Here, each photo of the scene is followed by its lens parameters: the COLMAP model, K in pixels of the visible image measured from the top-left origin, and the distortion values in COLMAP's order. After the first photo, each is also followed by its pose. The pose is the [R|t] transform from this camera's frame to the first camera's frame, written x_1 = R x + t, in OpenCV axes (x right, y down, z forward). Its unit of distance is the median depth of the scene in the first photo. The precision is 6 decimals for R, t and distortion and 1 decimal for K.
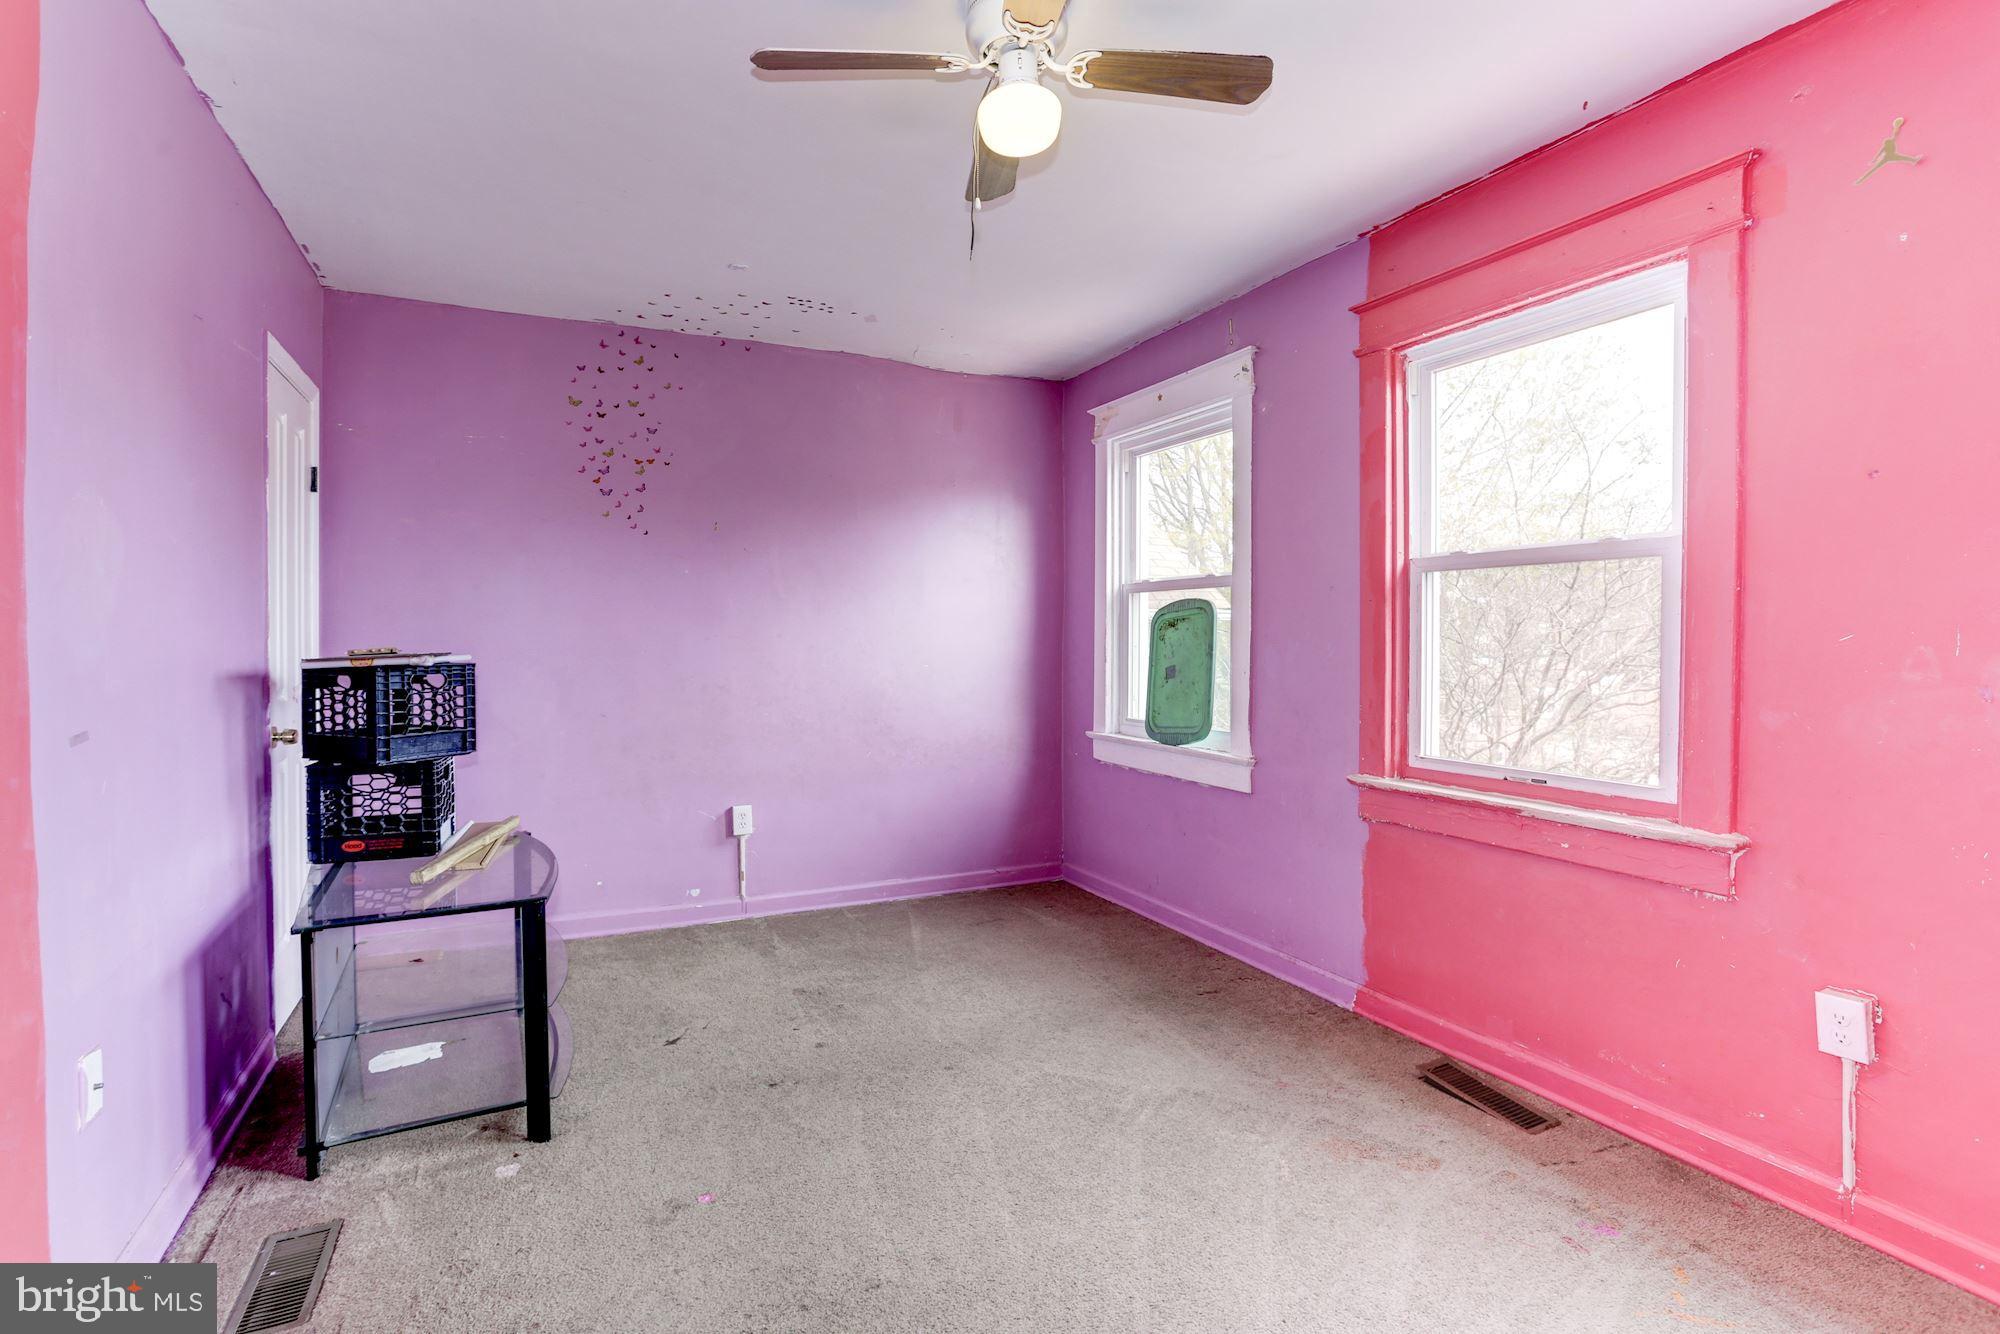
lens RADIAL K [[968.2, 0, 991.5], [0, 968.2, 651.7], [0, 0, 1]] dist [-0.026713, 0.009657]
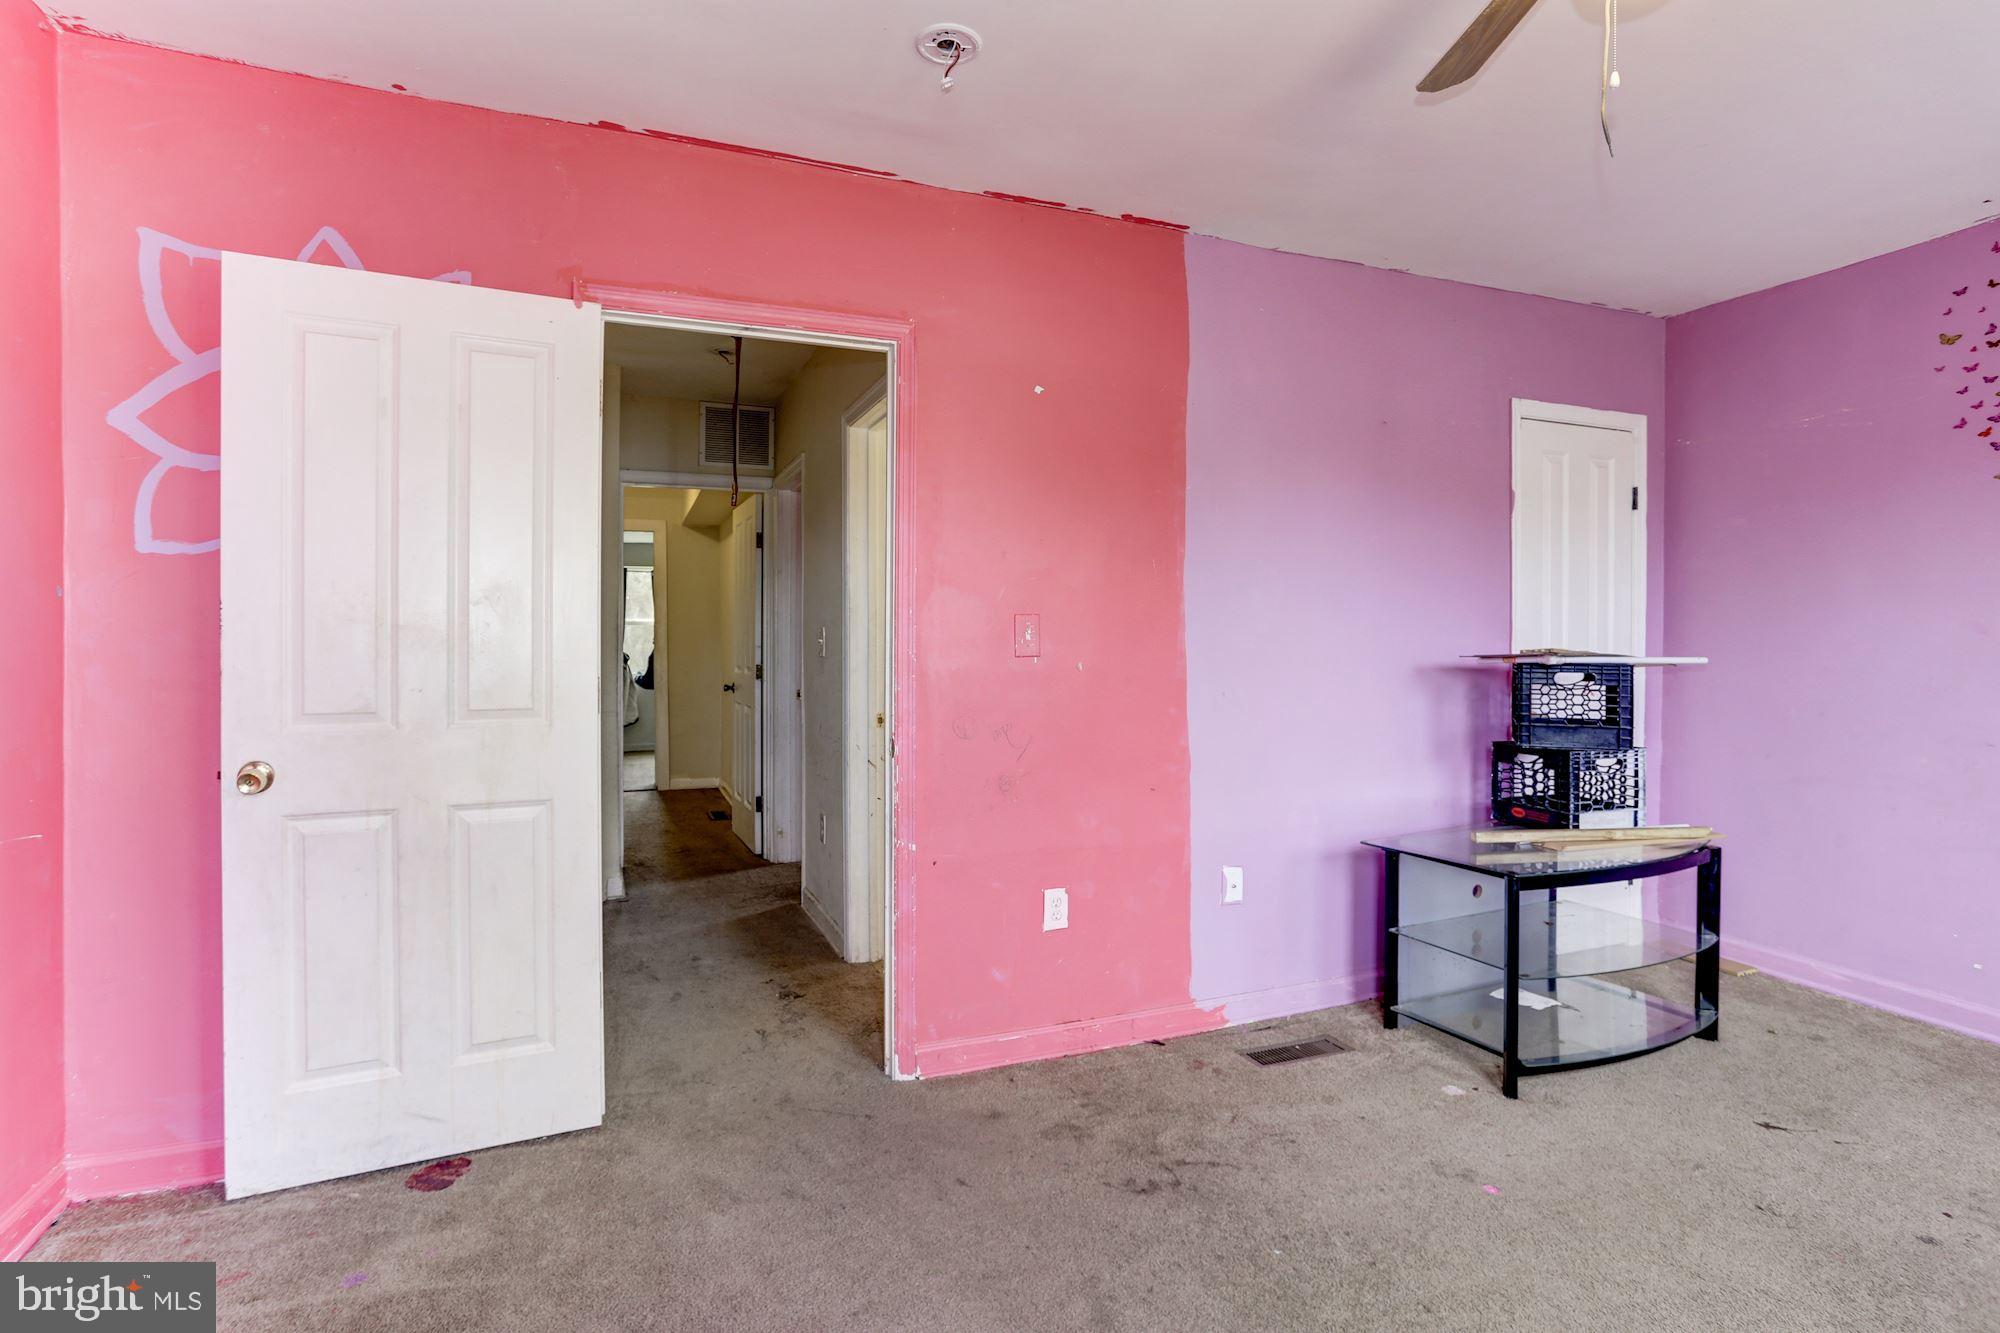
lens RADIAL K [[968.2, 0, 989.2], [0, 968.2, 656.9], [0, 0, 1]] dist [-0.026713, 0.009657]
pose [[-0.070742, 0.017957, -0.997333, 0.573356], [-0.017282, 0.999666, 0.019225, -0.004600], [0.997345, 0.018596, -0.070408, 0.408374]]
